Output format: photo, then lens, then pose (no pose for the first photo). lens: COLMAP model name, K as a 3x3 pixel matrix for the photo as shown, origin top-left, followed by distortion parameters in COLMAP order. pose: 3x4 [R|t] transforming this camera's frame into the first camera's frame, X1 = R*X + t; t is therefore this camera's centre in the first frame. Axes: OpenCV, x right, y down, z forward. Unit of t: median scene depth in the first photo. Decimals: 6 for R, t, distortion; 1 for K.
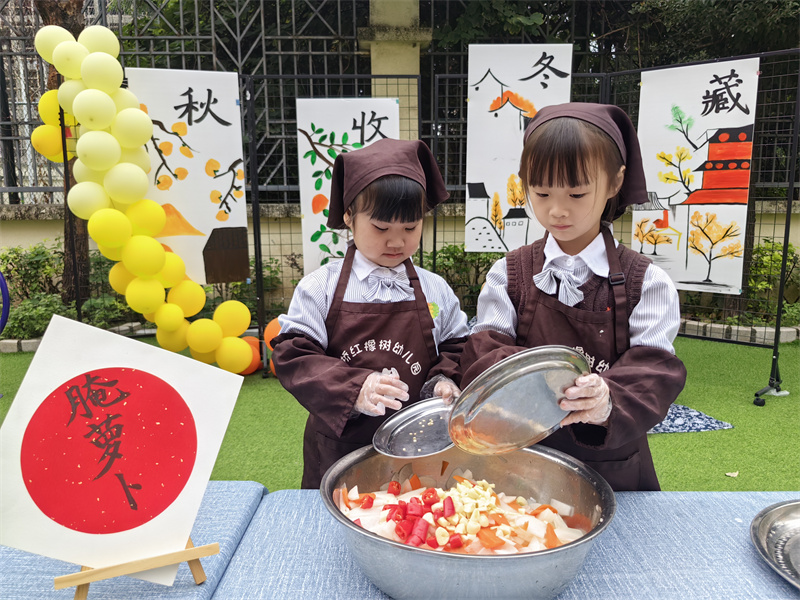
lens RADIAL K [[596.3, 0, 414.7], [0, 596.3, 290.0], [0, 0, 1]] dist [0.018734, -0.039447]
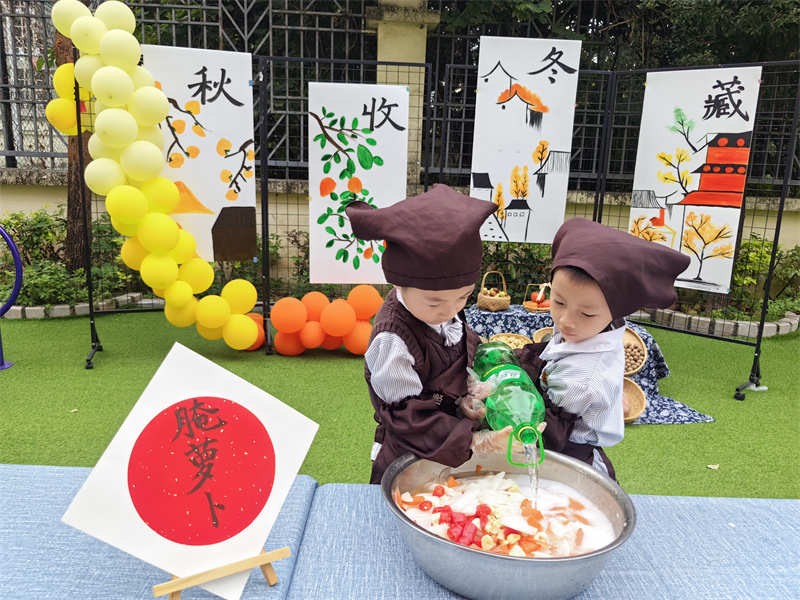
lens RADIAL K [[596.3, 0, 413.1], [0, 596.3, 287.6], [0, 0, 1]] dist [0.018734, -0.039447]
pose [[0.998846, 0.040420, 0.025928, -0.034528], [-0.041612, 0.998019, 0.047185, -0.028787], [-0.023970, -0.048210, 0.998550, -0.032975]]
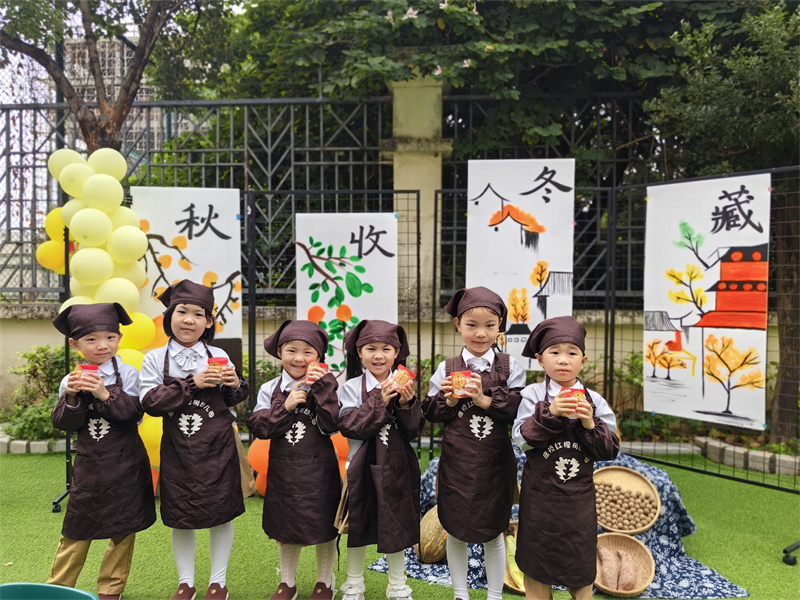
lens RADIAL K [[596.3, 0, 420.9], [0, 596.3, 295.7], [0, 0, 1]] dist [0.018734, -0.039447]
pose [[0.994116, 0.015523, -0.107206, 0.126993], [-0.029840, 0.990631, -0.133266, -0.055320], [0.104132, 0.135681, 0.985265, 0.046260]]
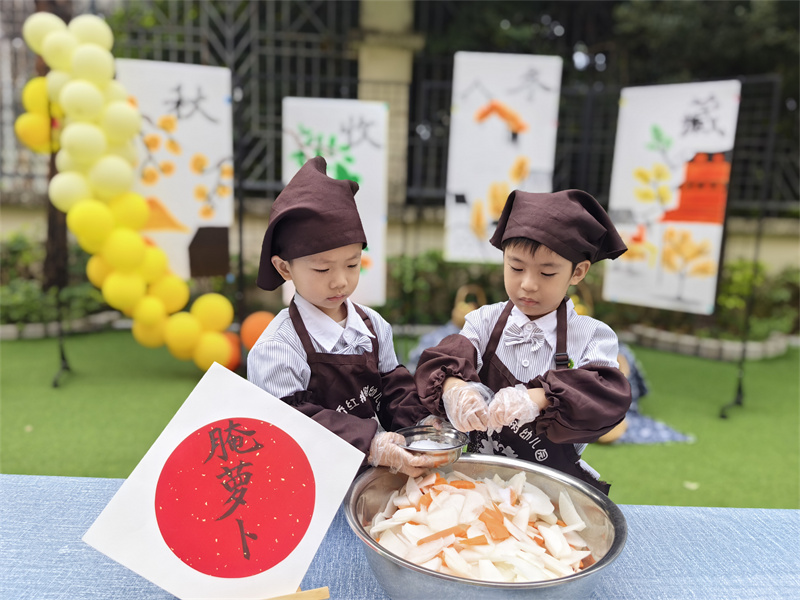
lens RADIAL K [[596.3, 0, 413.8], [0, 596.3, 288.9], [0, 0, 1]] dist [0.018734, -0.039447]
pose [[0.998645, 0.041651, 0.031189, 0.000056], [-0.041640, 0.999132, -0.001004, -0.009140], [-0.031204, -0.000296, 0.999513, -0.015885]]
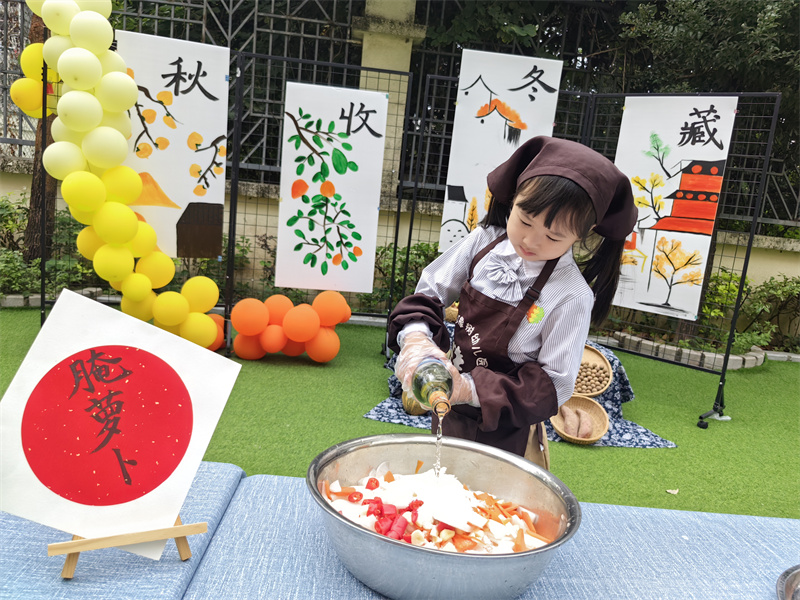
lens RADIAL K [[596.3, 0, 411.9], [0, 596.3, 289.3], [0, 0, 1]] dist [0.018734, -0.039447]
pose [[0.993044, 0.100757, 0.060916, -0.017194], [-0.101508, 0.994791, 0.009355, -0.006289], [-0.059656, -0.015473, 0.998099, -0.012784]]
